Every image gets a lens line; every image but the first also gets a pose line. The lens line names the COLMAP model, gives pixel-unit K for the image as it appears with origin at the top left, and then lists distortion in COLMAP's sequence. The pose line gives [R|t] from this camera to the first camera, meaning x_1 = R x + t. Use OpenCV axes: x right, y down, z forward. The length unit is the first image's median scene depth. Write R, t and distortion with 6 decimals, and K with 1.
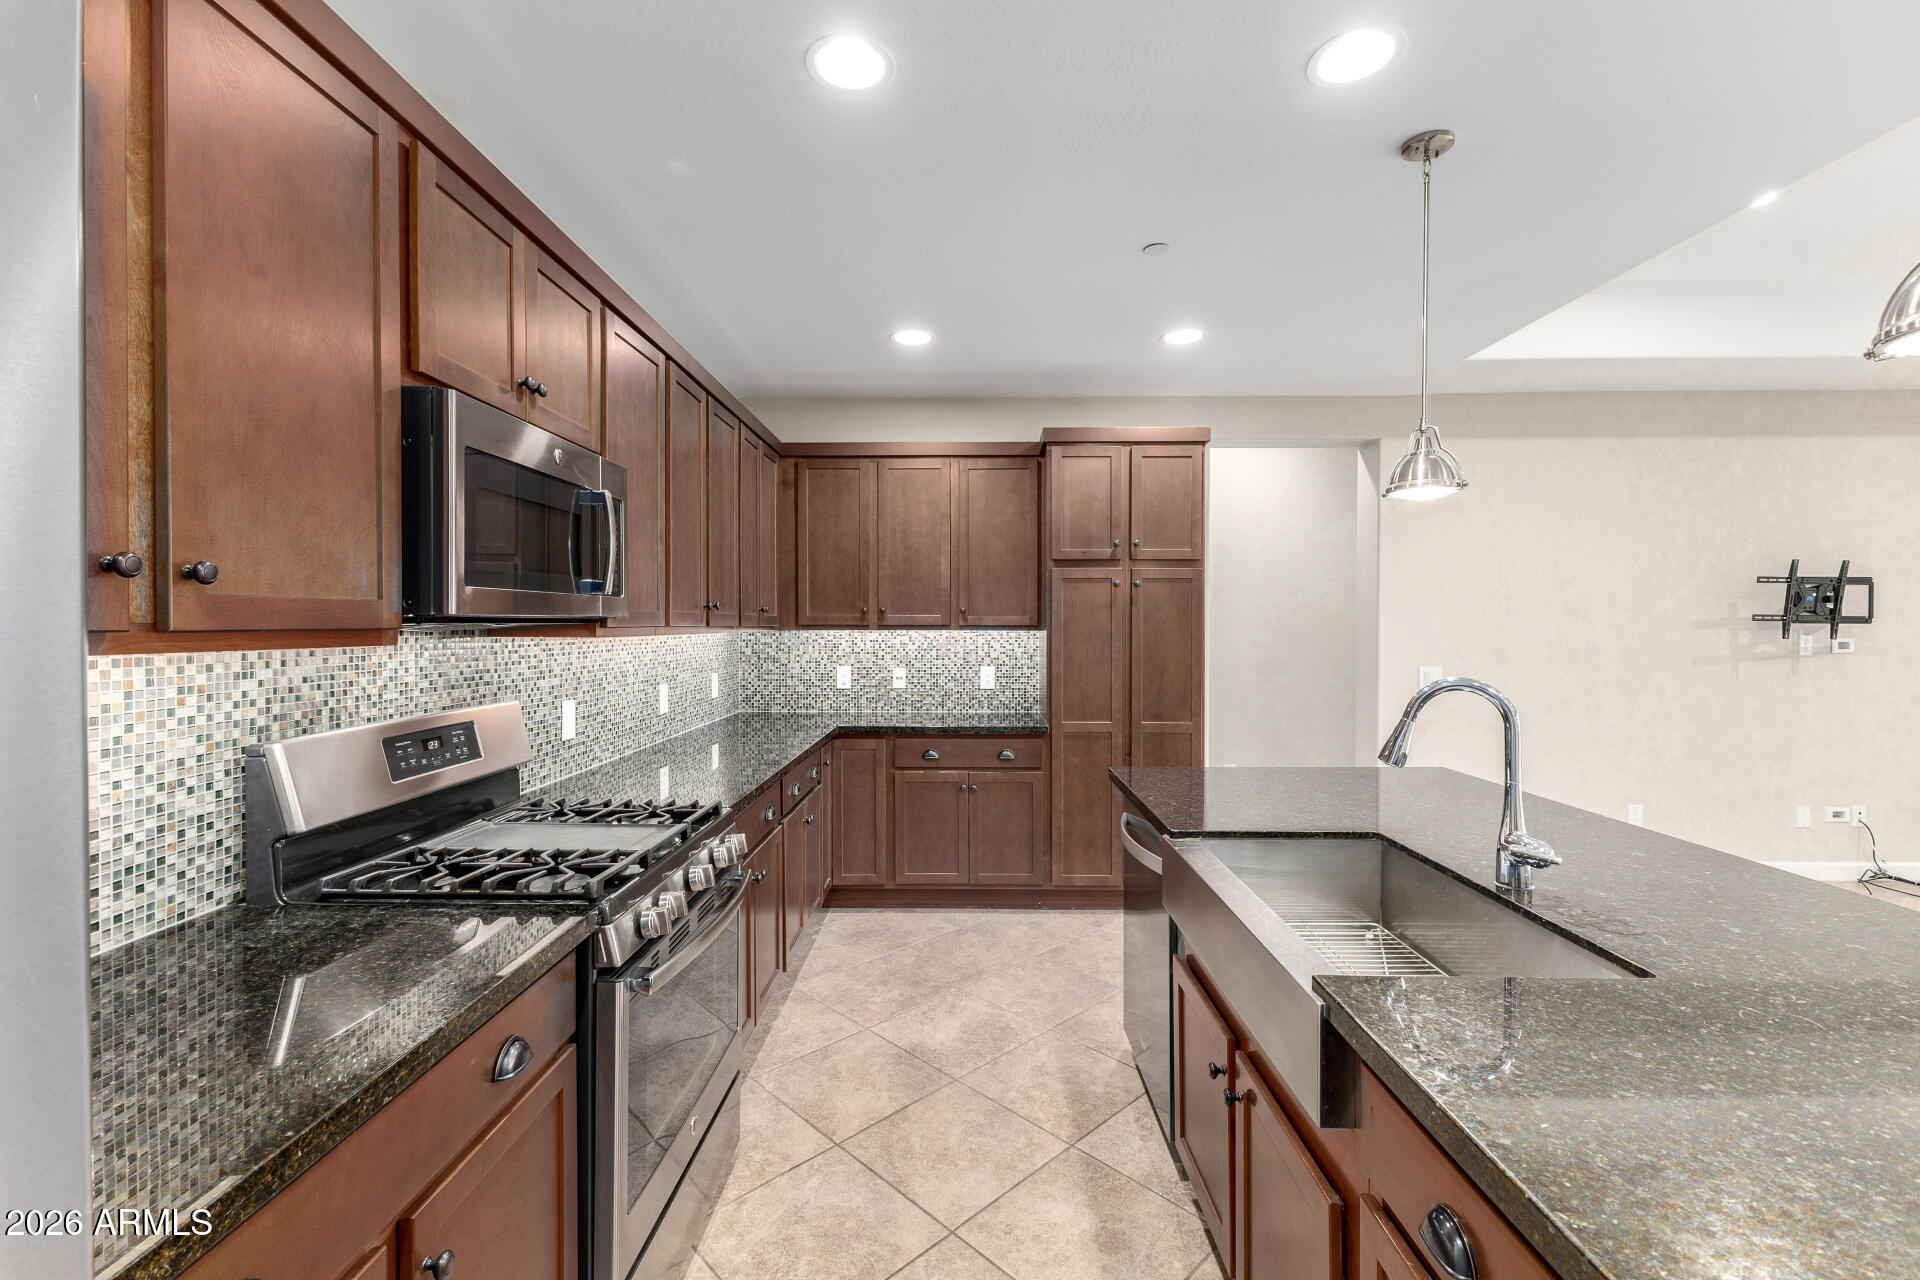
lens RADIAL K [[827.5, 0, 964.8], [0, 827.5, 636.3], [0, 0, 1]] dist [0.012053, -0.002803]
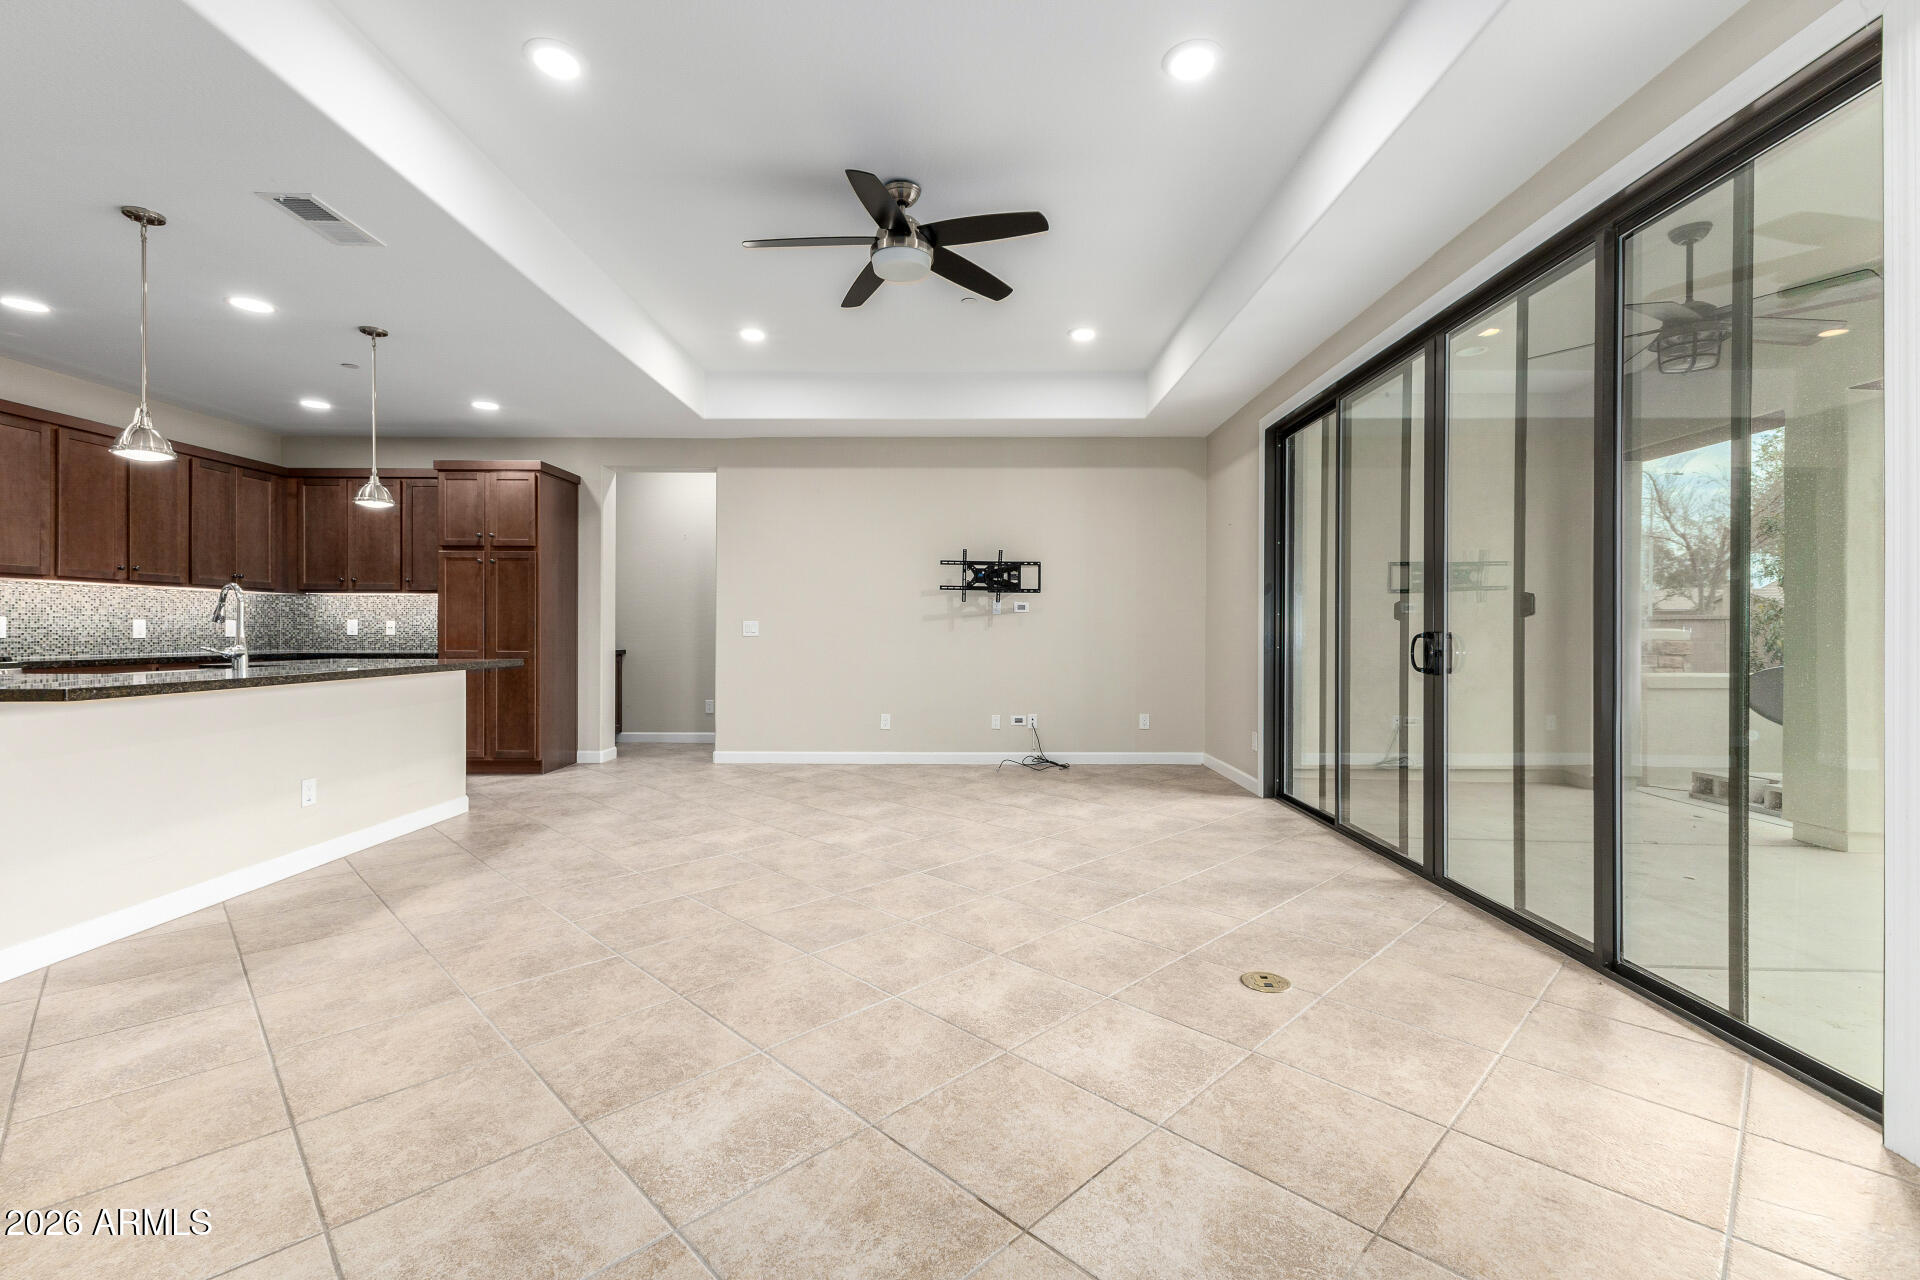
lens RADIAL K [[827.5, 0, 967.2], [0, 827.5, 632.5], [0, 0, 1]] dist [0.012053, -0.002803]
pose [[0.999964, 0.003192, 0.007810, 1.069969], [-0.003094, 0.999917, -0.012505, 0.085245], [-0.007850, 0.012480, 0.999891, -0.548946]]
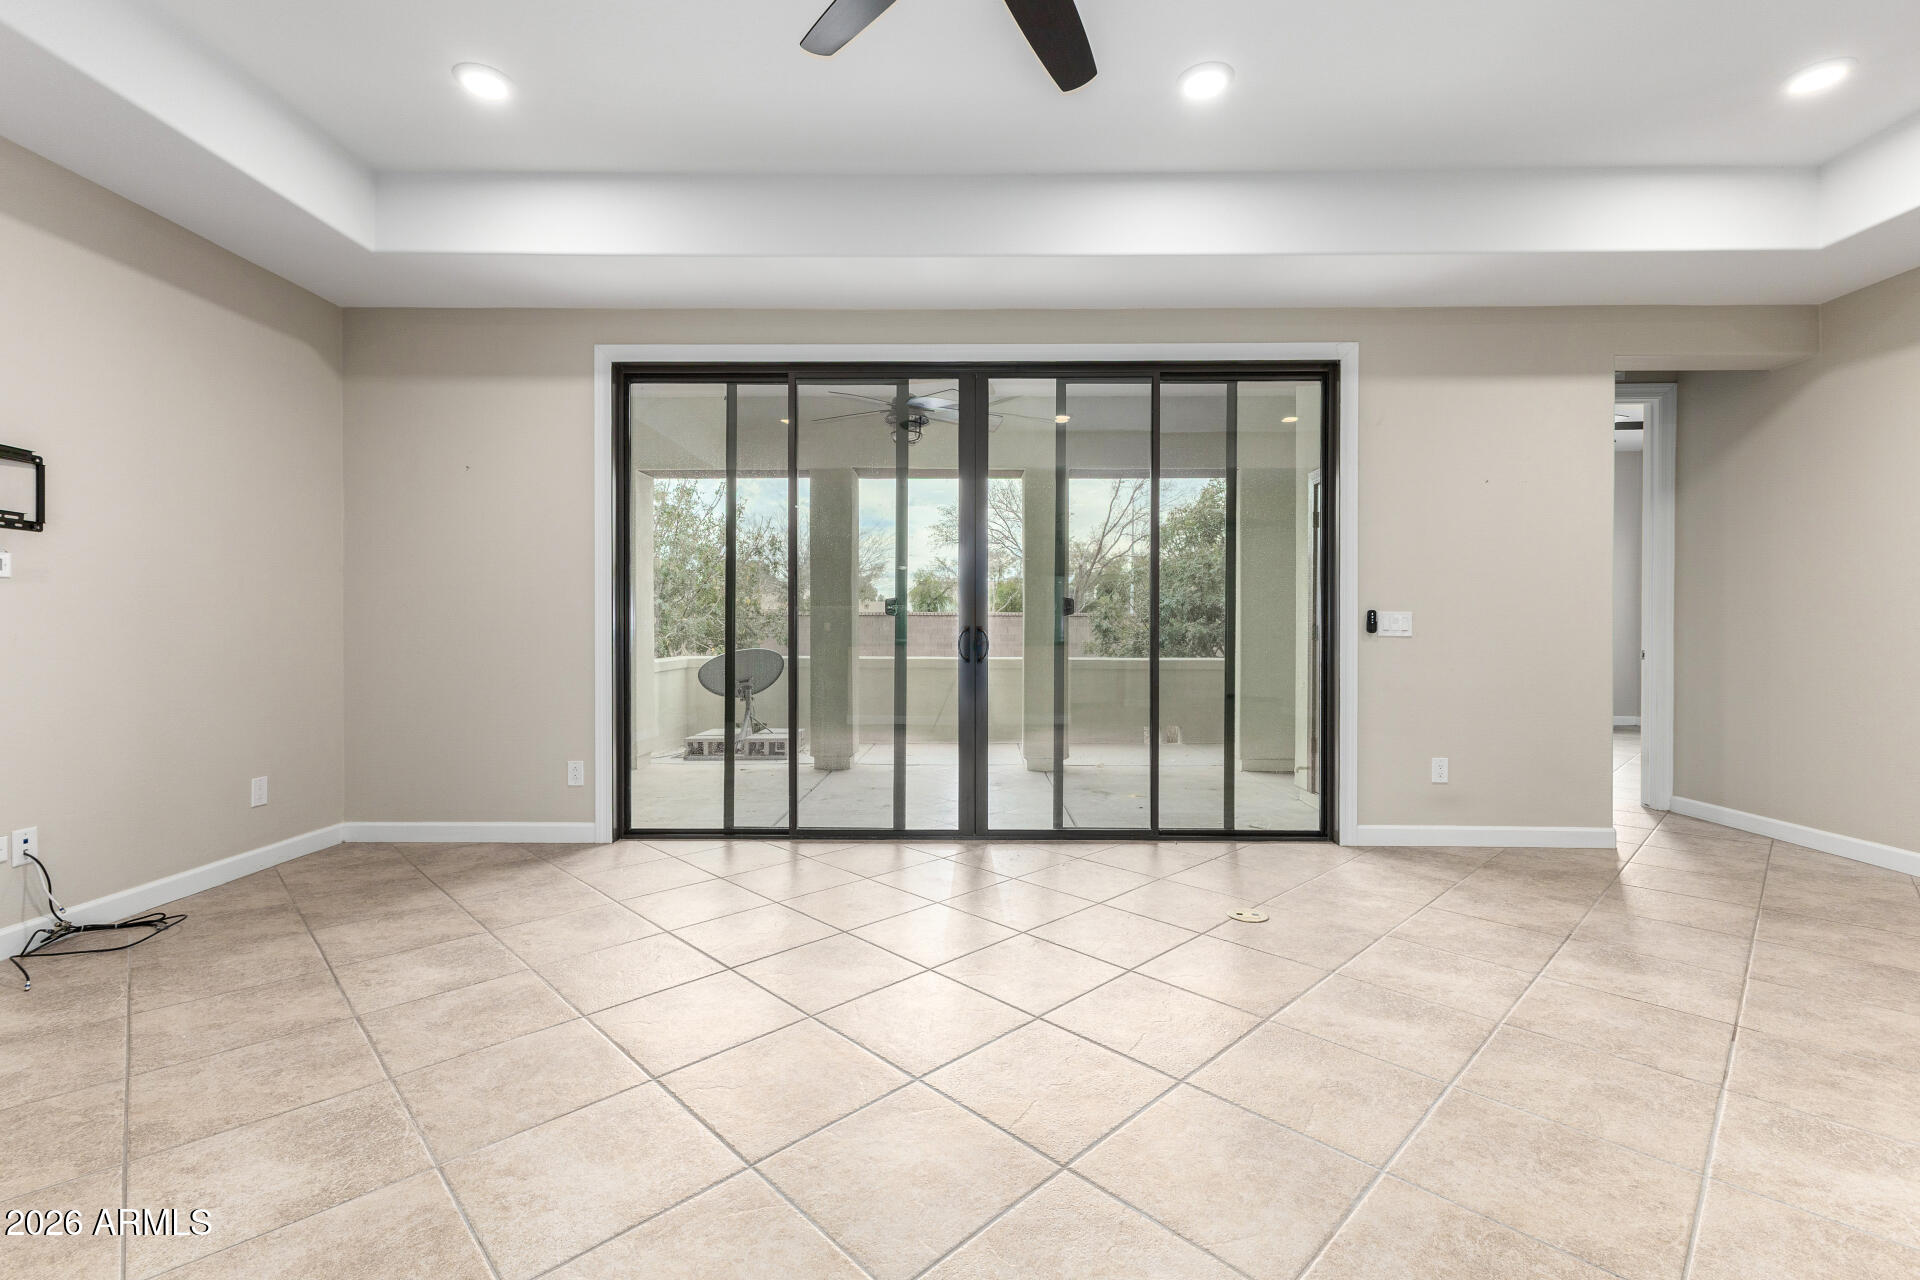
lens RADIAL K [[827.5, 0, 950.2], [0, 827.5, 635.4], [0, 0, 1]] dist [0.012053, -0.002803]
pose [[0.001197, -0.007679, 0.999970, 0.527140], [0.011997, 0.999899, 0.007665, 0.074636], [-0.999927, 0.011987, 0.001289, 0.369442]]
